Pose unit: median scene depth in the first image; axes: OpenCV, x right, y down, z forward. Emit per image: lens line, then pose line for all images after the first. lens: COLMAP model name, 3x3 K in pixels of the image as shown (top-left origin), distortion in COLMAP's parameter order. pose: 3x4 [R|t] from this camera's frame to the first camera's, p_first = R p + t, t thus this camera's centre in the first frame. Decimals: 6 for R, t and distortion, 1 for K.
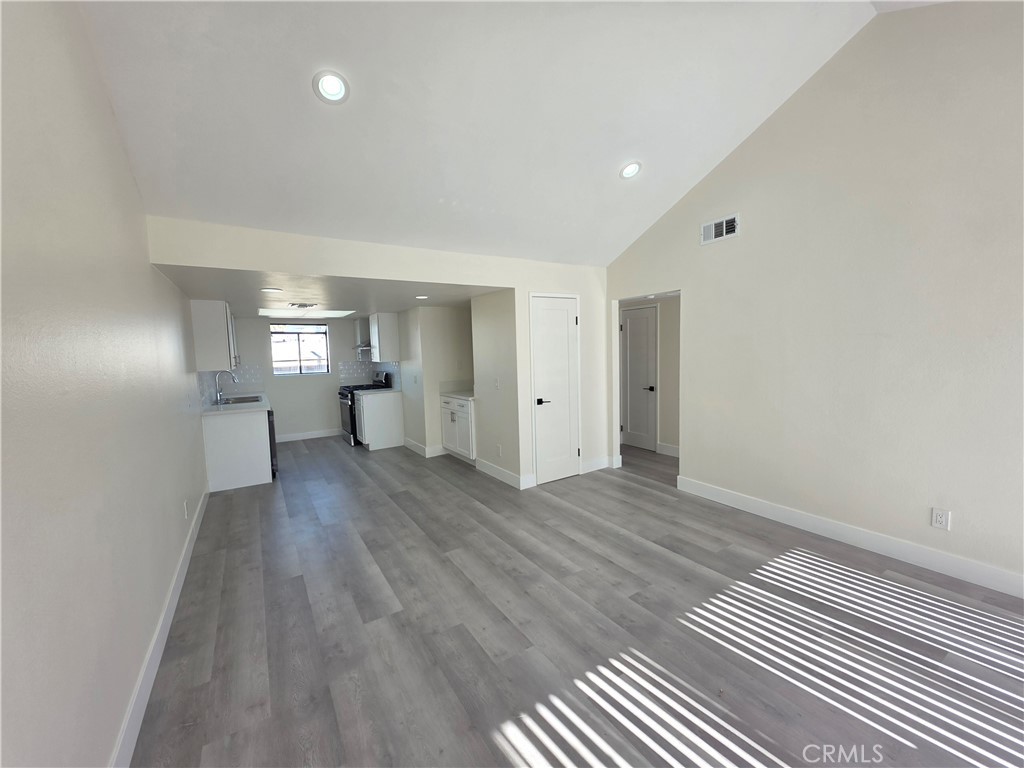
lens RADIAL K [[406.7, 0, 512.0], [0, 406.7, 384.0], [0, 0, 1]] dist [-0.000355, 0.000308]
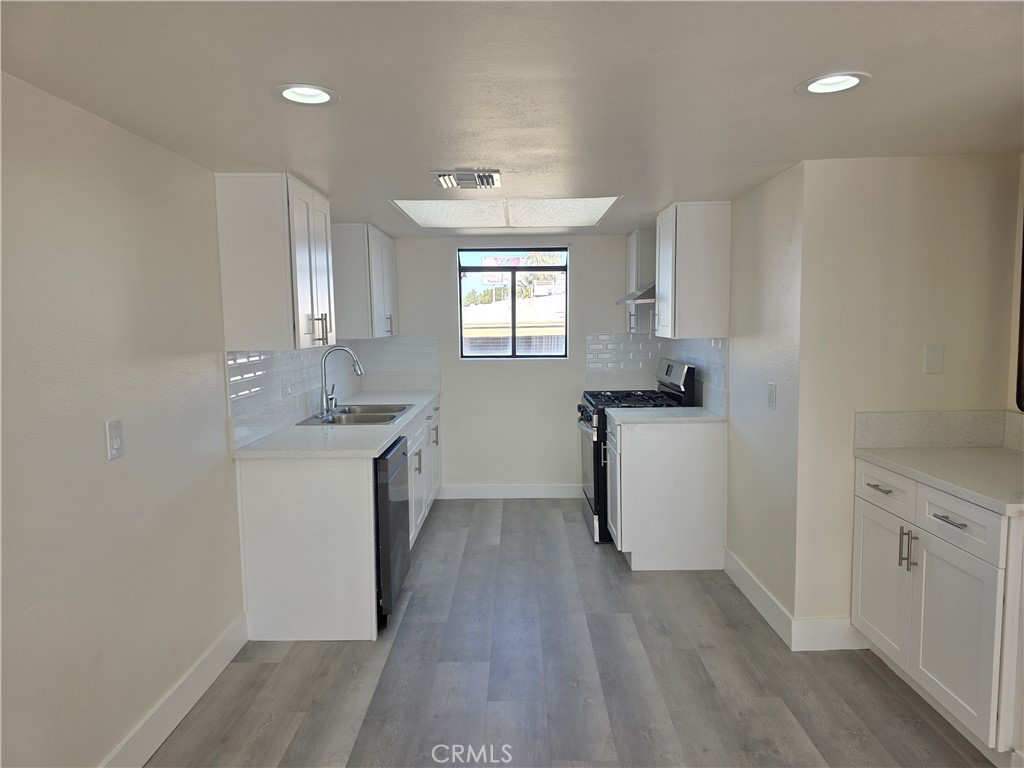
lens RADIAL K [[681.1, 0, 512.0], [0, 681.1, 384.0], [0, 0, 1]] dist [0.000655, -0.000929]
pose [[0.836799, 0.070142, -0.542998, -0.120152], [-0.057660, 0.997535, 0.039999, -0.031655], [0.544465, -0.002162, 0.838781, 0.442487]]
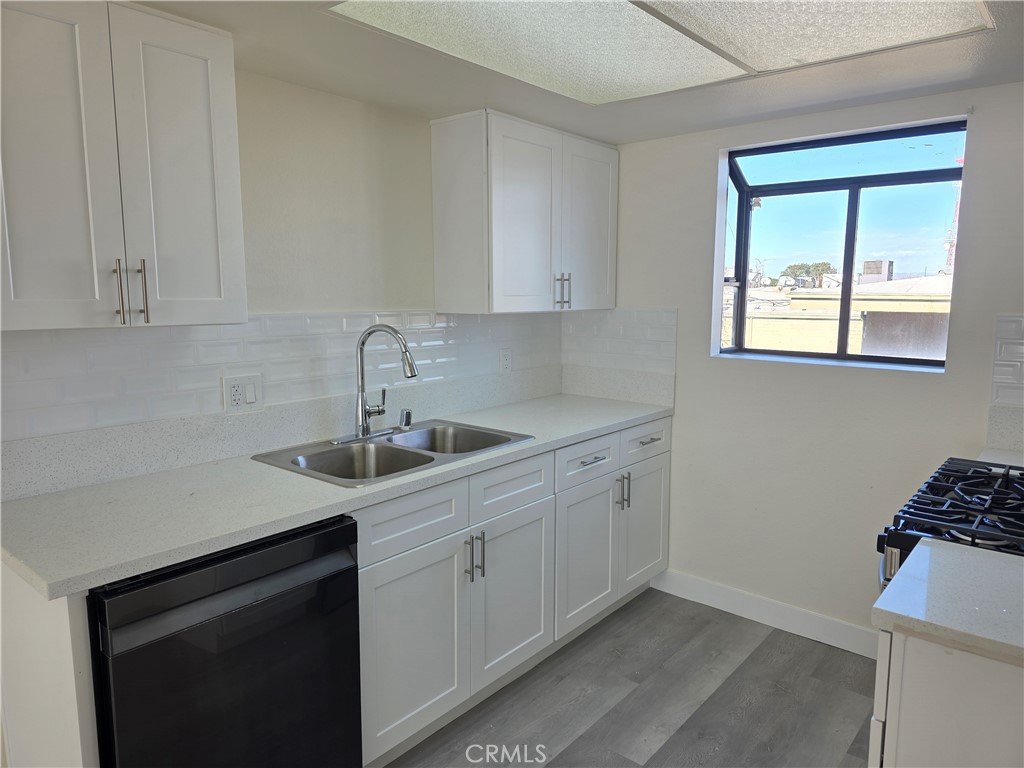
lens RADIAL K [[683.6, 0, 510.2], [0, 683.6, 368.2], [0, 0, 1]] dist [0.001070, -0.001073]
pose [[0.283150, 0.143792, -0.948235, -0.246028], [-0.088778, 0.988382, 0.123371, -0.065426], [0.954958, 0.049250, 0.292626, 0.902293]]
